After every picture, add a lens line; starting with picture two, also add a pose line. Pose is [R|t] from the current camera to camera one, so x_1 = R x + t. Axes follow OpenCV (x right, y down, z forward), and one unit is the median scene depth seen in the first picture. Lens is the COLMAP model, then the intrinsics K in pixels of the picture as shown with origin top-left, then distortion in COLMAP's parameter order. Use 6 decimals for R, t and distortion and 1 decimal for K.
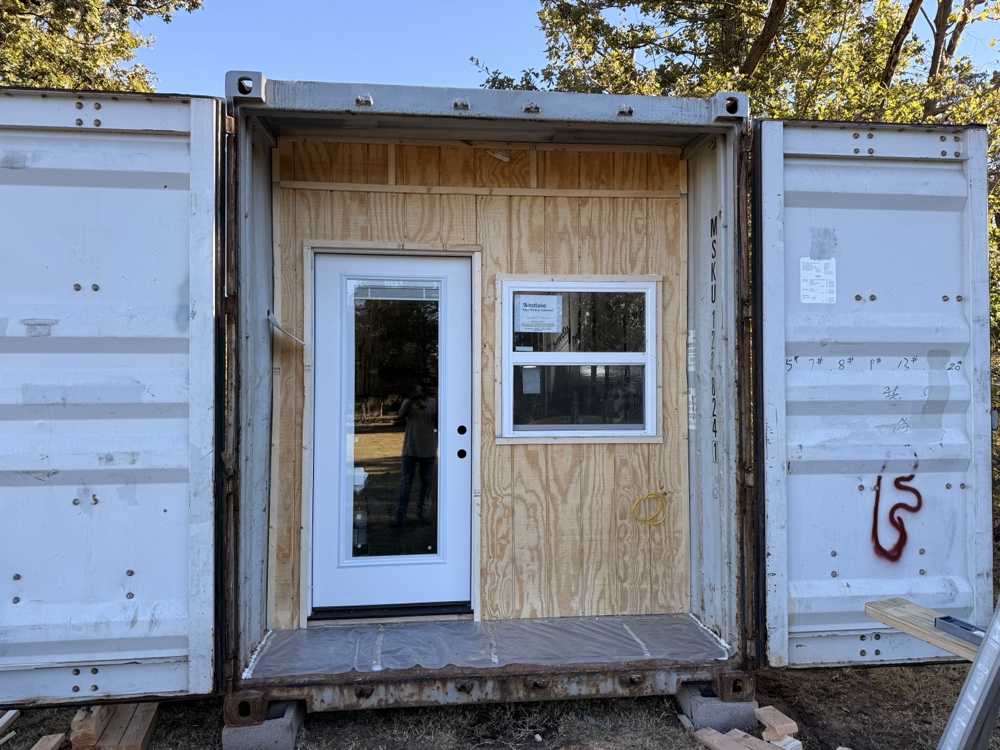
lens RADIAL K [[686.2, 0, 493.1], [0, 686.2, 366.4], [0, 0, 1]] dist [0.008706, -0.002209]
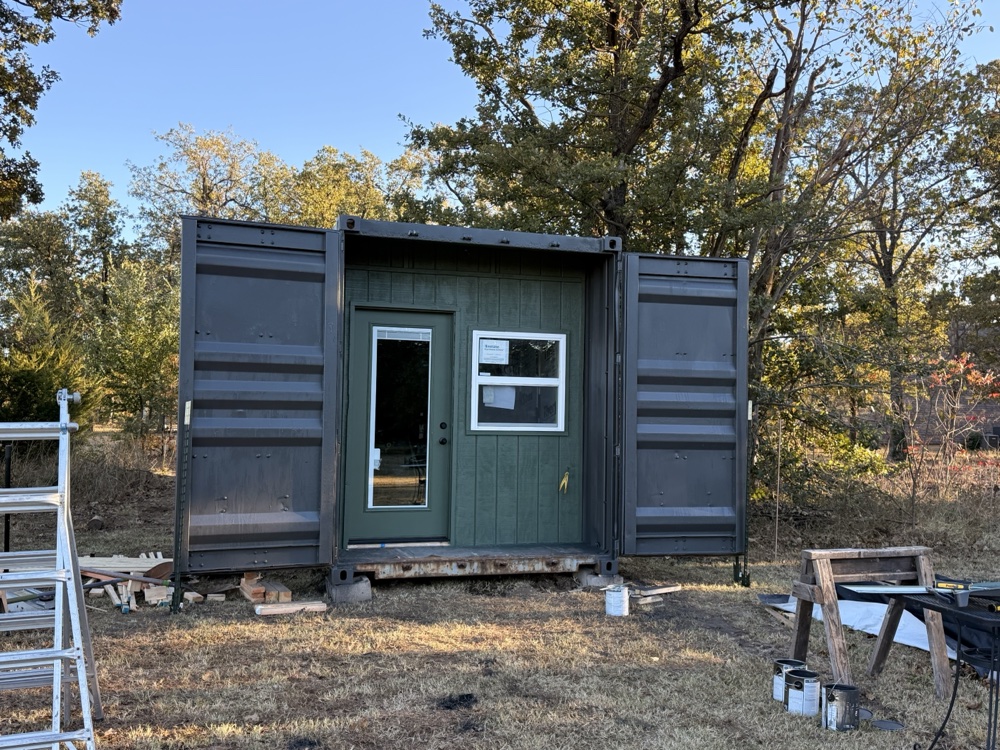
lens RADIAL K [[1019.6, 0, 502.0], [0, 1019.6, 377.2], [0, 0, 1]] dist [-0.003602, 0.000000]
pose [[0.975174, 0.024108, 0.220124, -0.511169], [-0.021190, 0.999654, -0.015605, 0.020408], [-0.220424, 0.010553, 0.975347, -1.528862]]
